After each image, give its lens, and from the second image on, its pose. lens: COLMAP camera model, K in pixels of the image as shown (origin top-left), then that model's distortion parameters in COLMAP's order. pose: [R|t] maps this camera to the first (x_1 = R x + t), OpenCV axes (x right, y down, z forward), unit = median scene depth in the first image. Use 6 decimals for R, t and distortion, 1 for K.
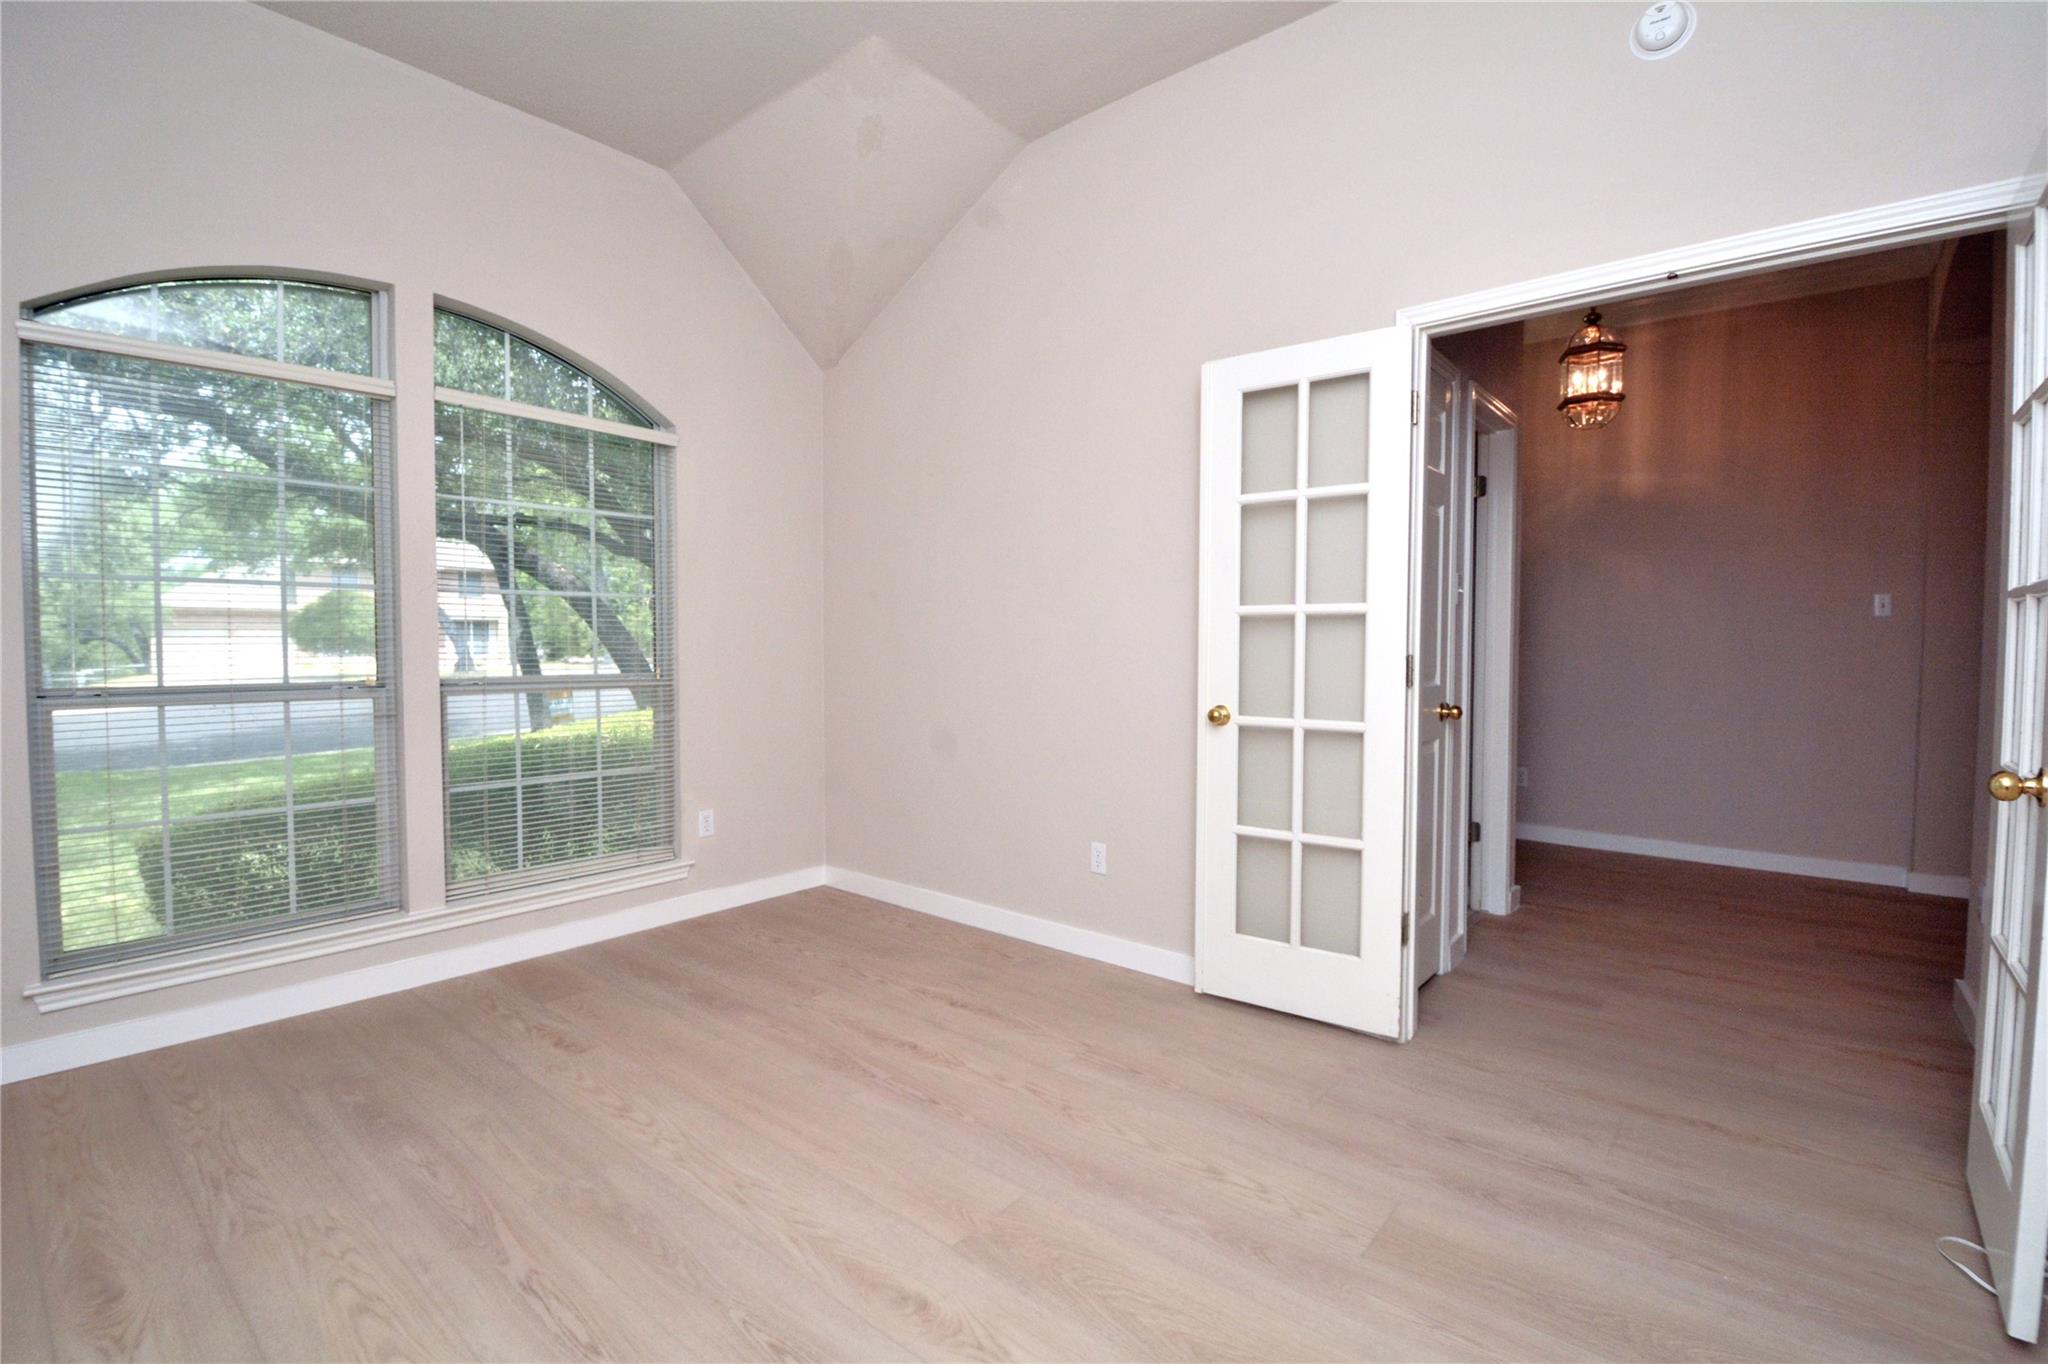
lens RADIAL K [[917.0, 0, 1020.6], [0, 917.0, 678.2], [0, 0, 1]] dist [0.015354, -0.021198]
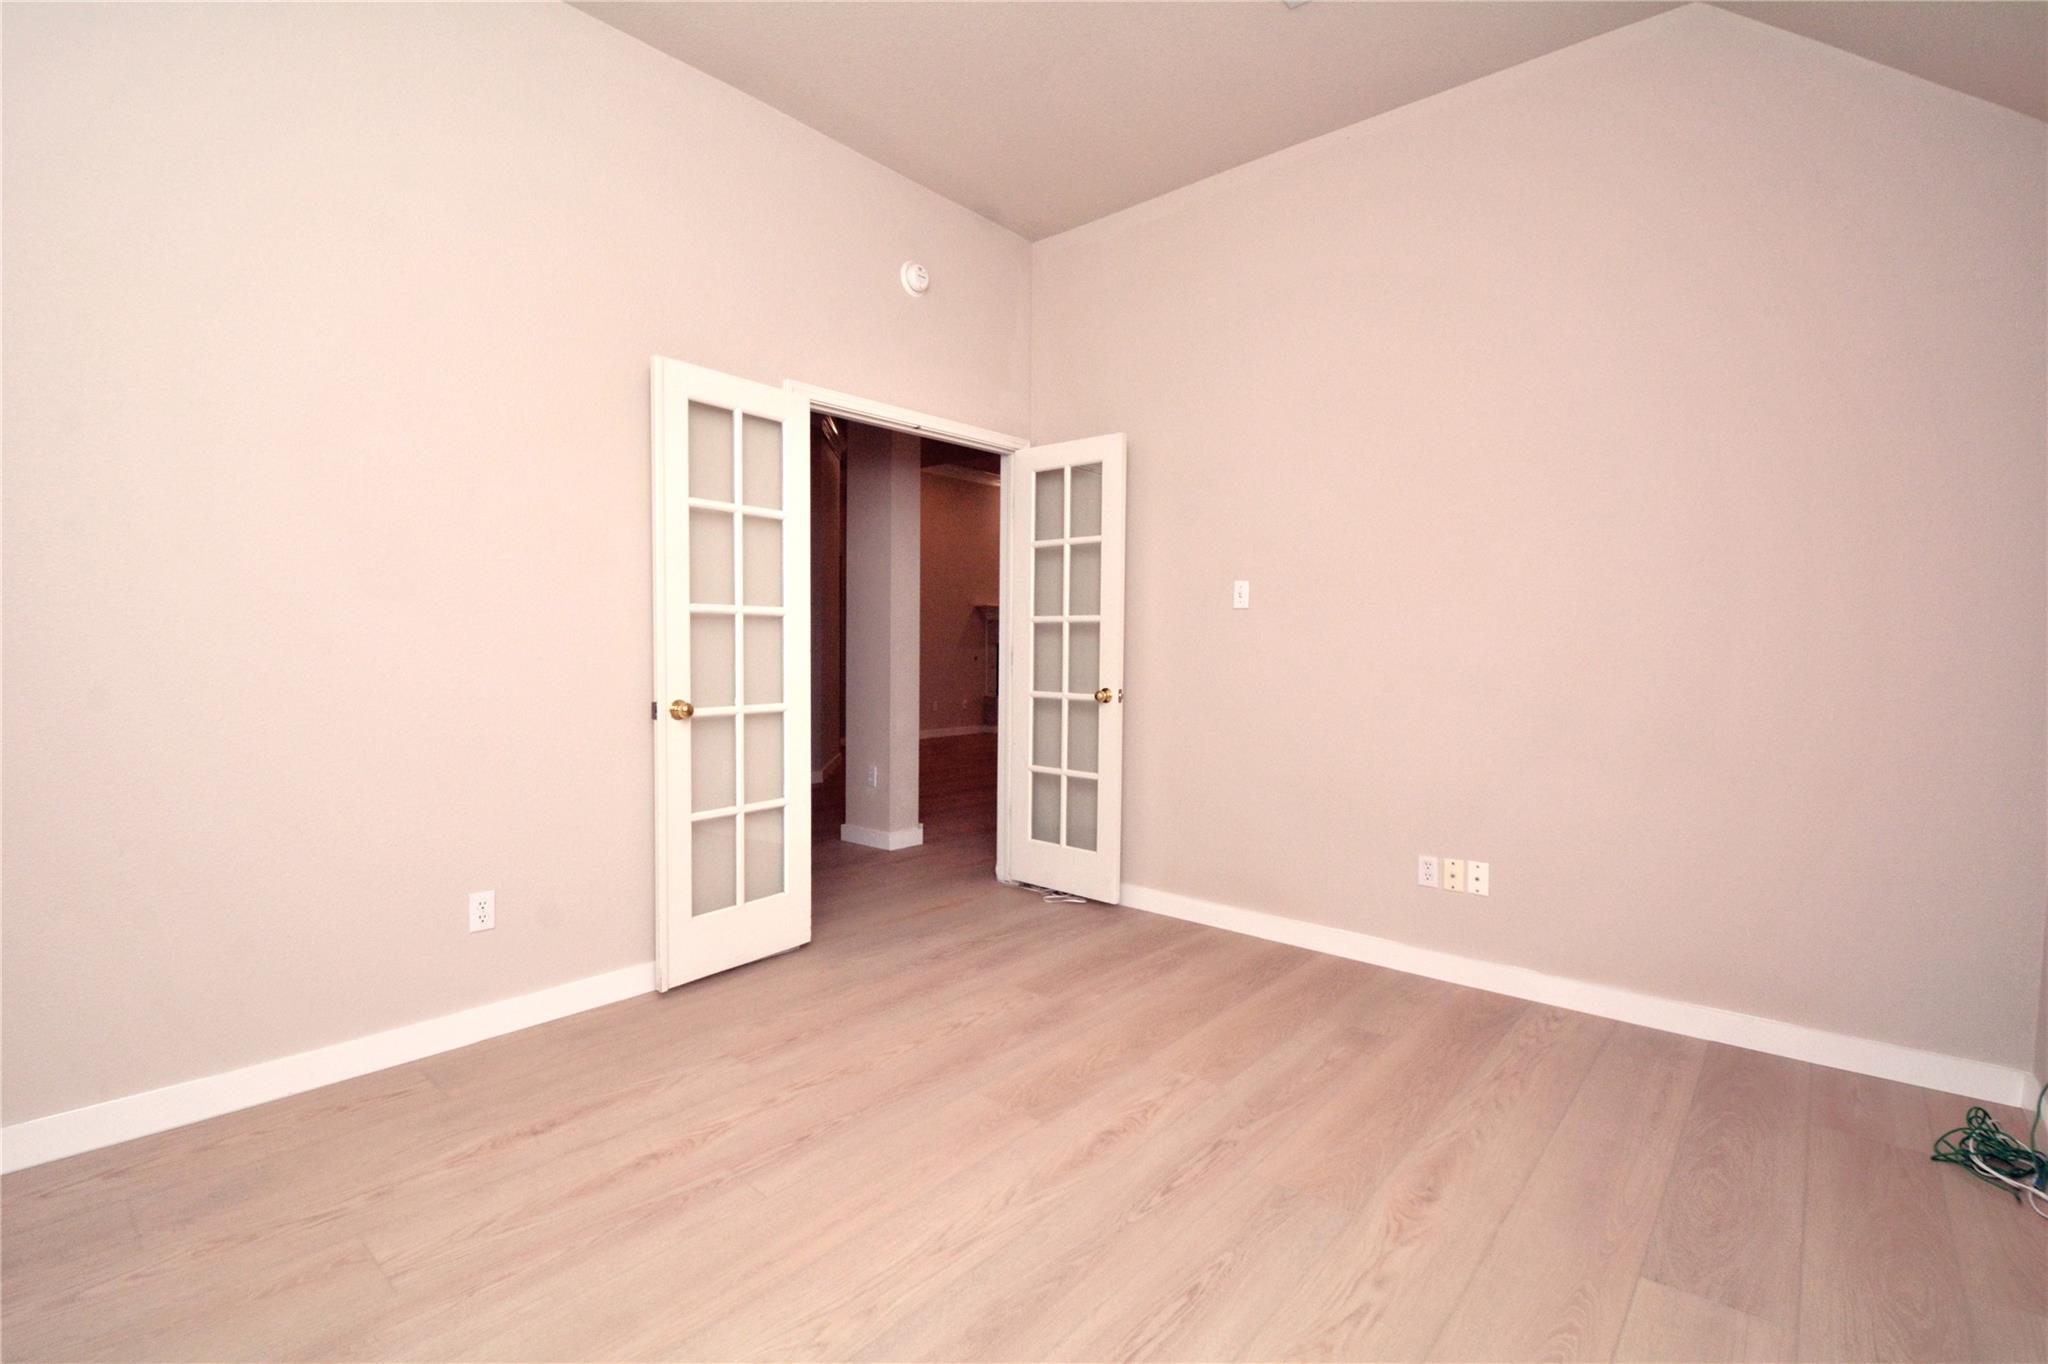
lens RADIAL K [[917.0, 0, 1020.6], [0, 917.0, 678.2], [0, 0, 1]] dist [0.015354, -0.021198]
pose [[0.023558, -0.040146, 0.998916, -0.840706], [0.033168, 0.998675, 0.039354, -0.023306], [-0.999172, 0.032204, 0.024859, 0.632802]]
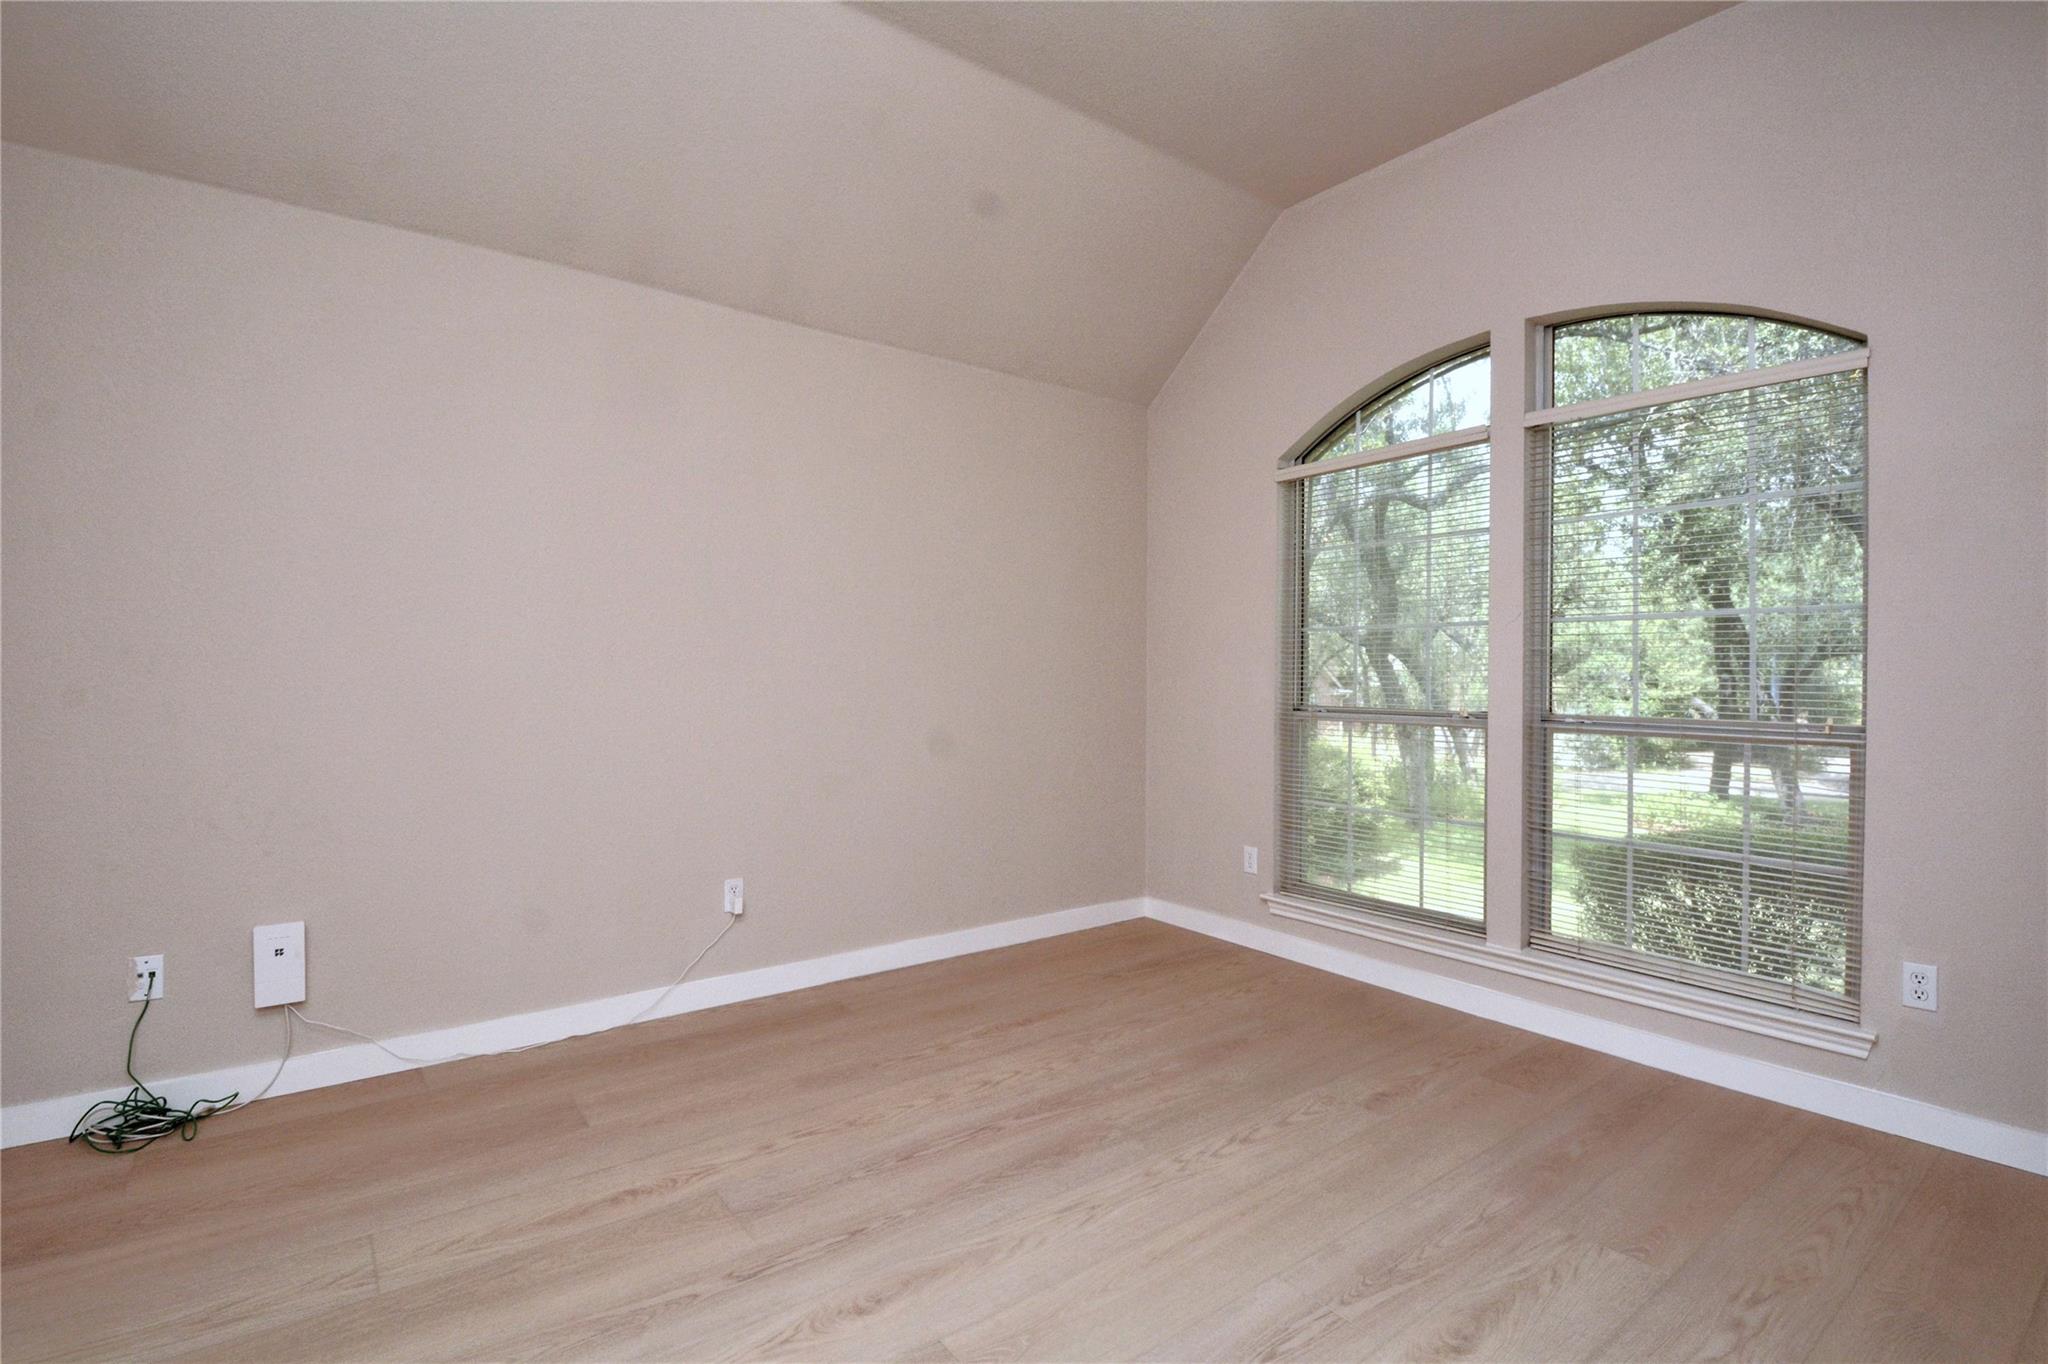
lens RADIAL K [[948.4, 0, 1024.0], [0, 948.4, 682.0], [0, 0, 1]] dist [-0.015919, -0.000217]
pose [[-0.221334, 0.003201, -0.975193, 0.515927], [-0.045063, 0.998893, 0.013506, -0.025017], [0.974156, 0.046934, -0.220944, 0.809488]]
